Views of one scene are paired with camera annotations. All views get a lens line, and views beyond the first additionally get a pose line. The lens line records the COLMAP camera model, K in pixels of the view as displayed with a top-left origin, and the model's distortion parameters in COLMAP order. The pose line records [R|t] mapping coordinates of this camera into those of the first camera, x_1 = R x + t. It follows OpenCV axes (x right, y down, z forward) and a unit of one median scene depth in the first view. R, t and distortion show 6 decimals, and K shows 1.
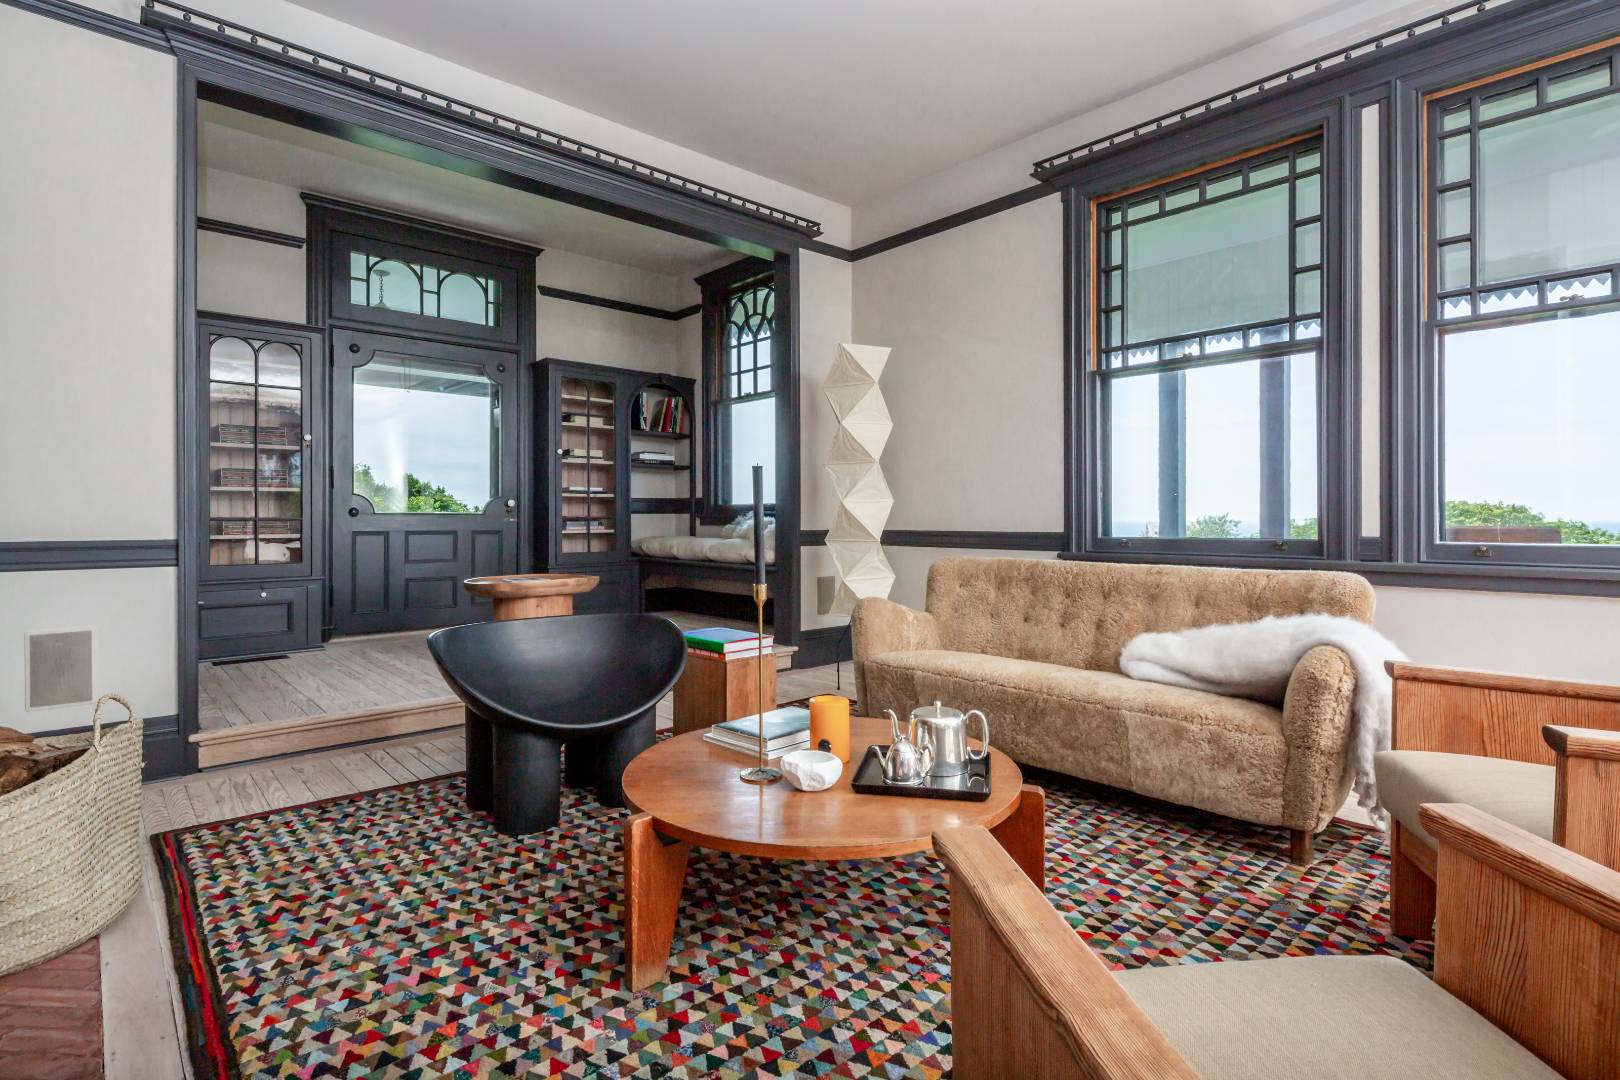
lens RADIAL K [[794.5, 0, 807.3], [0, 794.5, 518.0], [0, 0, 1]] dist [-0.003494, -0.001680]
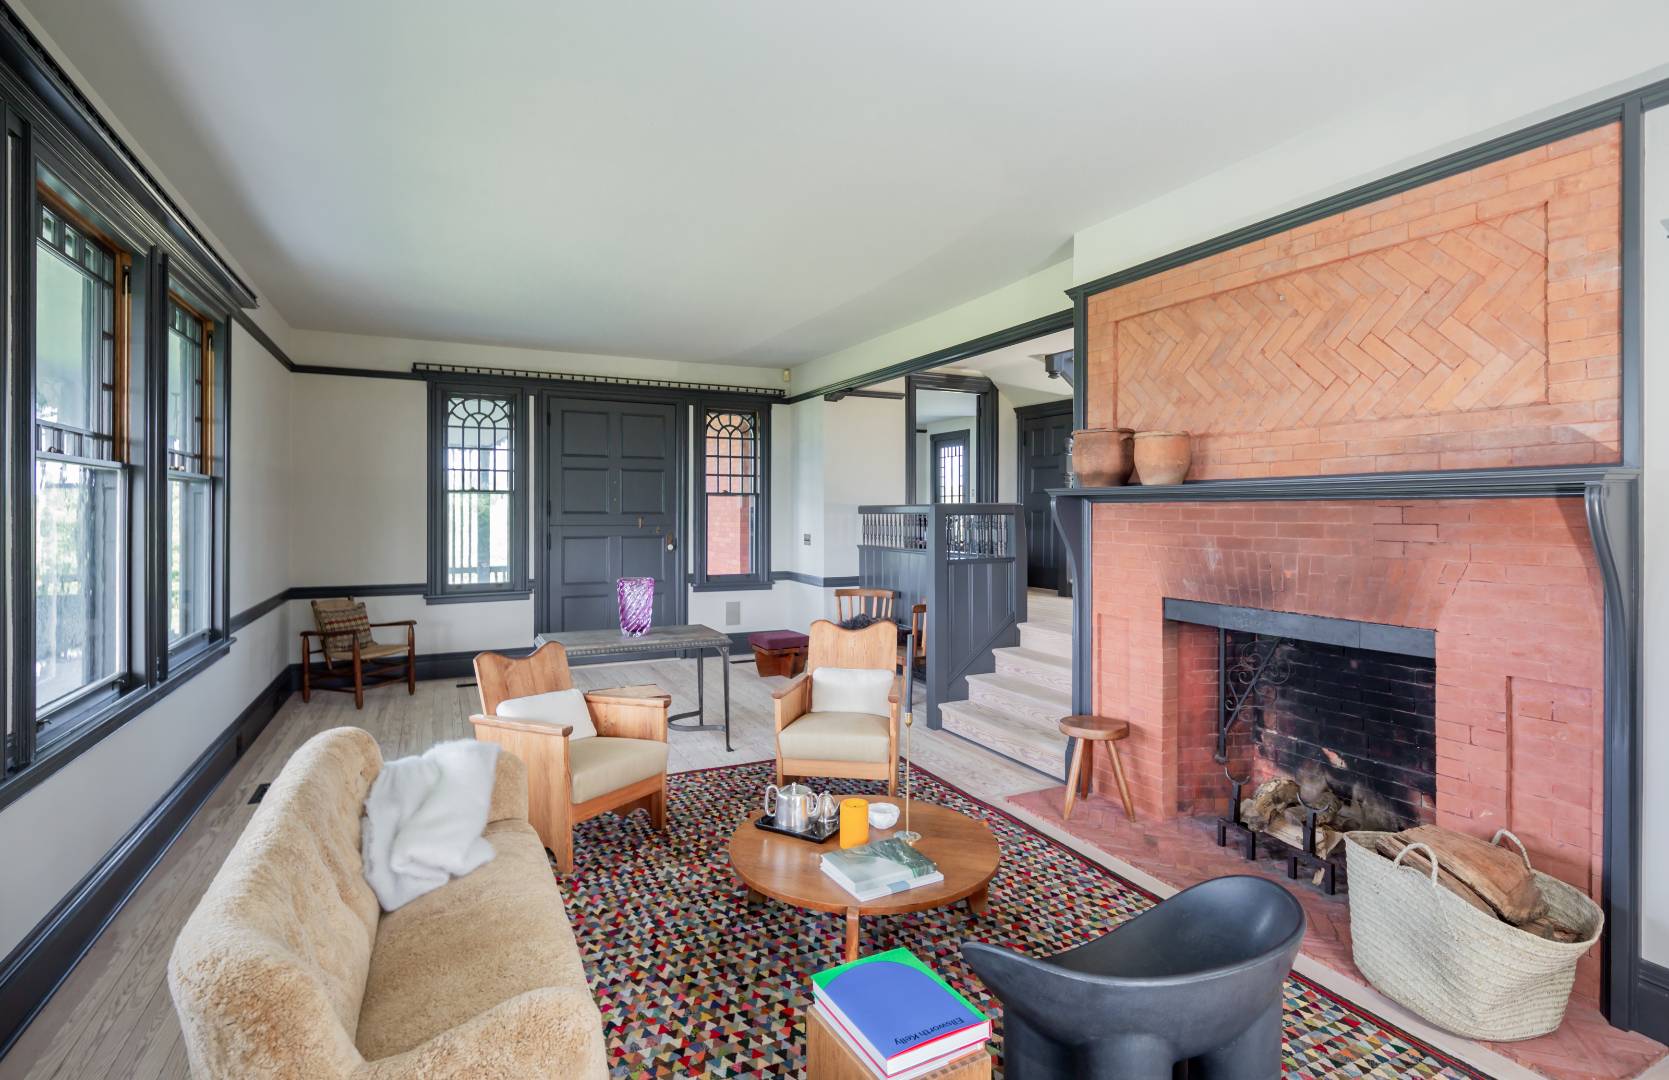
lens RADIAL K [[808.7, 0, 839.3], [0, 808.7, 509.5], [0, 0, 1]] dist [0.000316, 0.000016]
pose [[-0.960964, -0.000497, 0.276672, -0.378102], [-0.001222, 0.999996, -0.002451, -0.316519], [-0.276670, -0.002693, -0.960961, 2.642708]]
